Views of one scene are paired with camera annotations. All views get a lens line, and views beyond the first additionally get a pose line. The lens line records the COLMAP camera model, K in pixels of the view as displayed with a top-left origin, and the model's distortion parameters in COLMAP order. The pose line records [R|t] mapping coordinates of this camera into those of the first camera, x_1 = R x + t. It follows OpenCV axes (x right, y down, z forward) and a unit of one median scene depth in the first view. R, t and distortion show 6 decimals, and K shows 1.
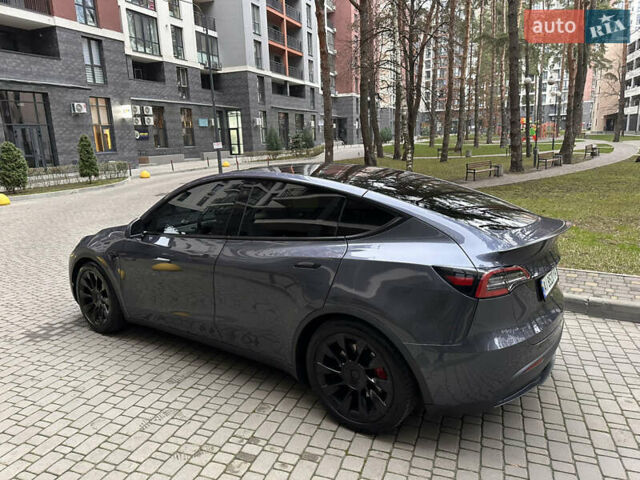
lens RADIAL K [[449.2, 0, 316.7], [0, 449.2, 241.2], [0, 0, 1]] dist [0.037871, -0.042980]
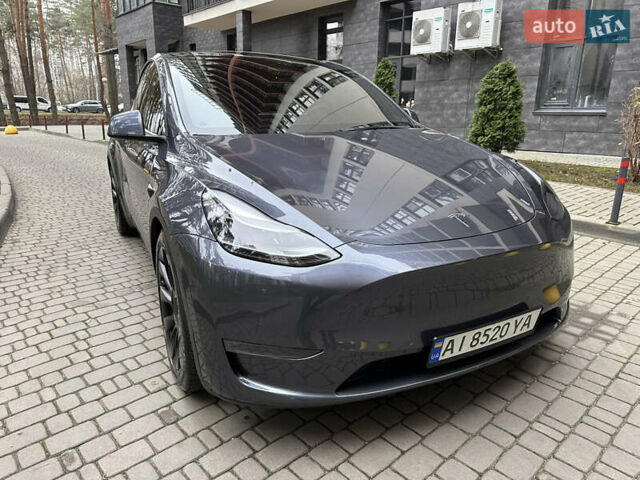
lens RADIAL K [[453.2, 0, 316.4], [0, 453.2, 236.6], [0, 0, 1]] dist [0.026773, -0.036001]
pose [[-0.889253, -0.091838, 0.448101, -0.103573], [0.125637, 0.892921, 0.432328, -0.035737], [-0.439823, 0.440747, -0.782495, 0.293445]]
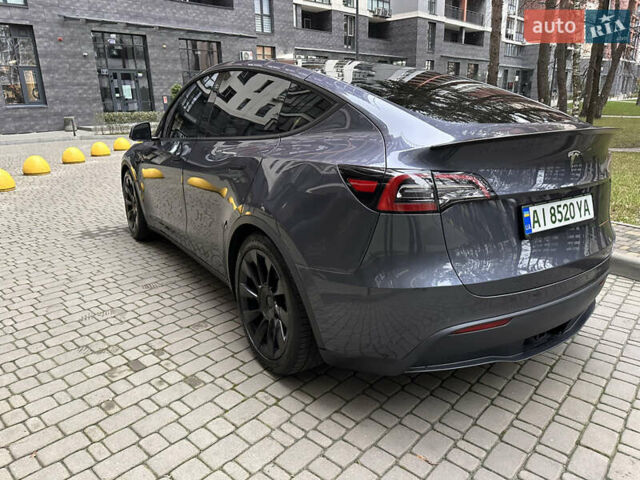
lens RADIAL K [[449.4, 0, 318.2], [0, 449.4, 239.9], [0, 0, 1]] dist [0.043750, -0.052482]
pose [[0.932102, 0.125341, -0.339817, 0.049768], [-0.096478, 0.990237, 0.100612, 0.010867], [0.349110, -0.060995, 0.935094, 0.031601]]
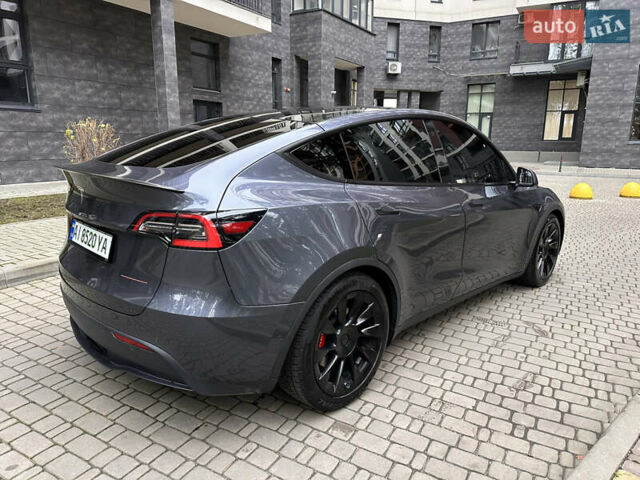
lens RADIAL K [[449.7, 0, 319.8], [0, 449.7, 240.5], [0, 0, 1]] dist [0.034380, -0.038988]
pose [[-0.156533, 0.252795, -0.954773, 0.142779], [-0.226091, 0.931850, 0.283793, -0.026350], [0.961447, 0.260288, -0.088710, 0.173243]]
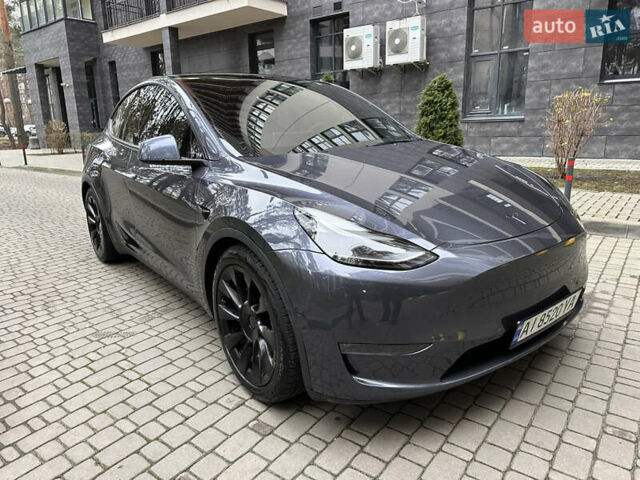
lens RADIAL K [[454.0, 0, 318.2], [0, 454.0, 238.0], [0, 0, 1]] dist [0.008614, -0.011148]
pose [[-0.954259, -0.010205, 0.298808, -0.082443], [0.125554, 0.893345, 0.431474, -0.041125], [-0.271342, 0.449255, -0.851201, 0.307441]]
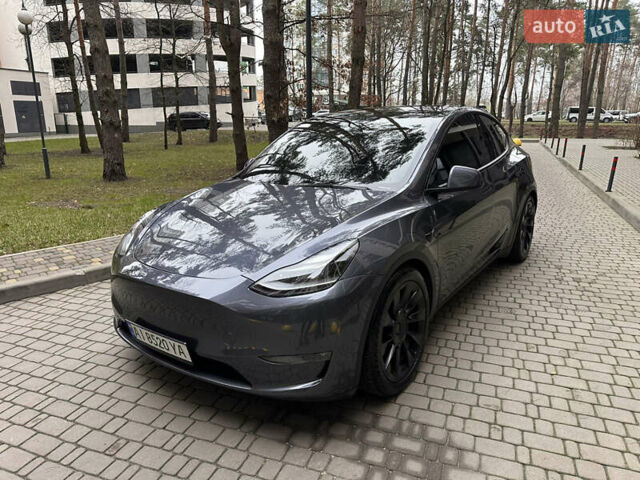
lens RADIAL K [[454.3, 0, 315.1], [0, 454.3, 238.2], [0, 0, 1]] dist [0.007207, -0.007383]
pose [[0.017182, -0.222324, 0.974821, -0.186538], [0.224955, 0.950828, 0.212887, -0.023933], [-0.974218, 0.215634, 0.066350, 0.191207]]
